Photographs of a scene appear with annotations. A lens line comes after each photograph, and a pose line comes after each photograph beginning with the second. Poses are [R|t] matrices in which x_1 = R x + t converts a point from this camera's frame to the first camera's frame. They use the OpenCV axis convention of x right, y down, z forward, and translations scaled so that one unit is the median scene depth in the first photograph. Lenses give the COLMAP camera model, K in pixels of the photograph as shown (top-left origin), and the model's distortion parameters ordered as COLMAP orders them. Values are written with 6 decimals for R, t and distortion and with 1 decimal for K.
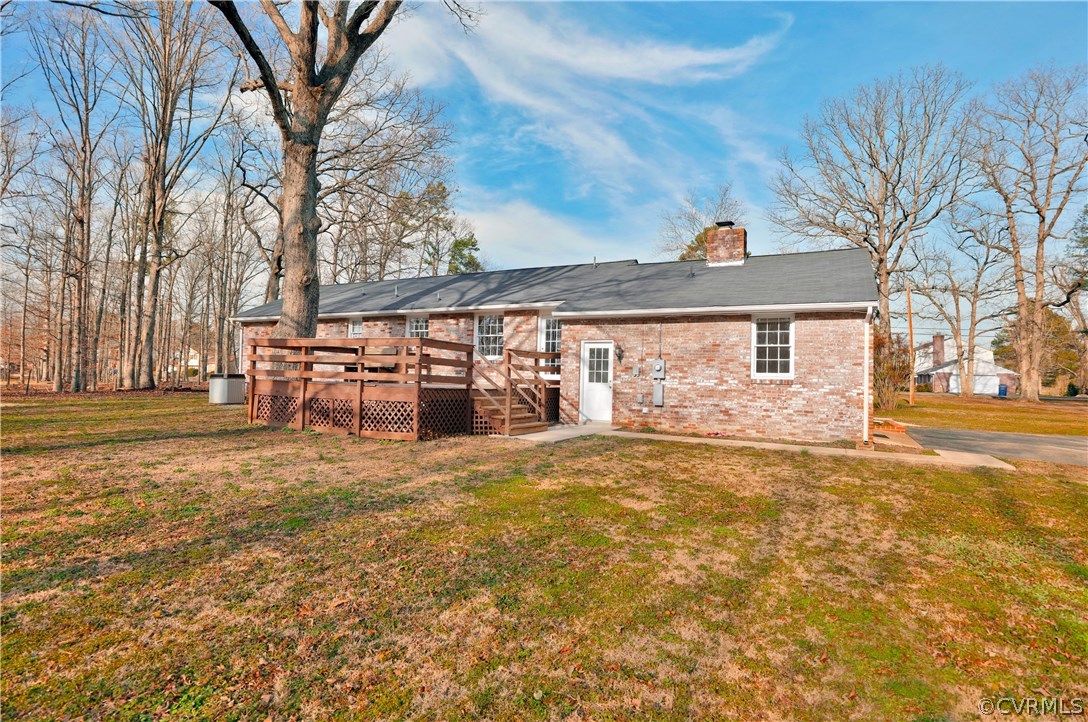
lens RADIAL K [[499.9, 0, 539.2], [0, 499.9, 361.3], [0, 0, 1]] dist [-0.039396, 0.012208]
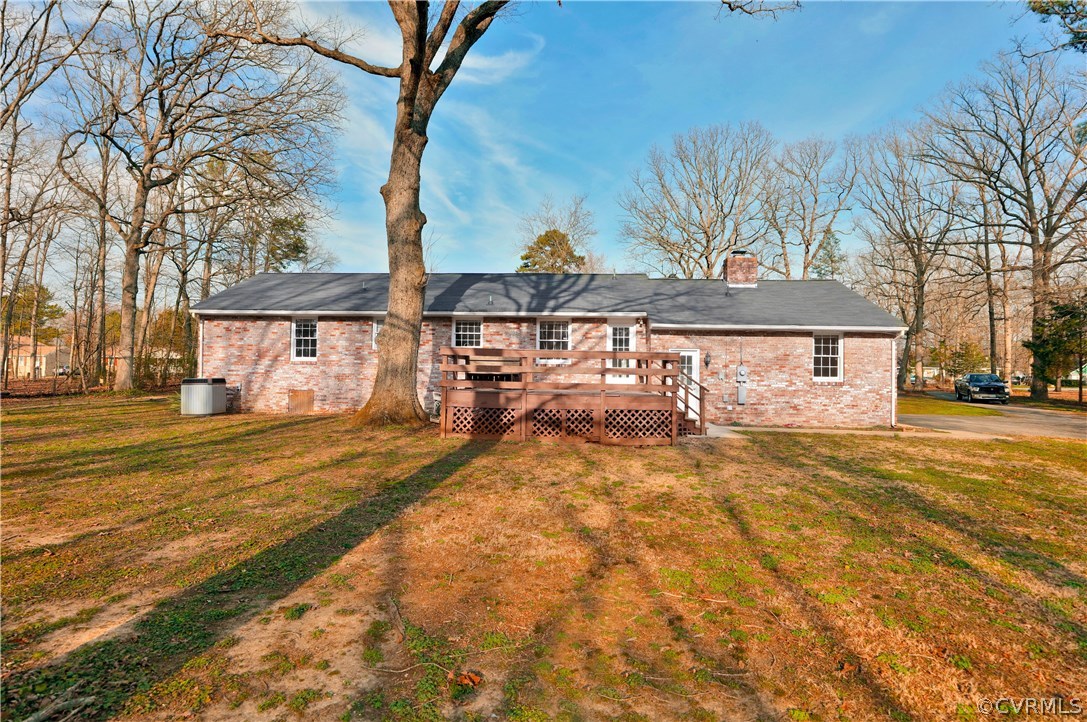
lens RADIAL K [[490.2, 0, 543.6], [0, 490.2, 358.6], [0, 0, 1]] dist [-0.018840, 0.000296]
pose [[0.932494, 0.002220, 0.361178, -0.756656], [-0.006381, 0.999926, 0.010327, -0.036207], [-0.361129, -0.011934, 0.932440, 0.069181]]
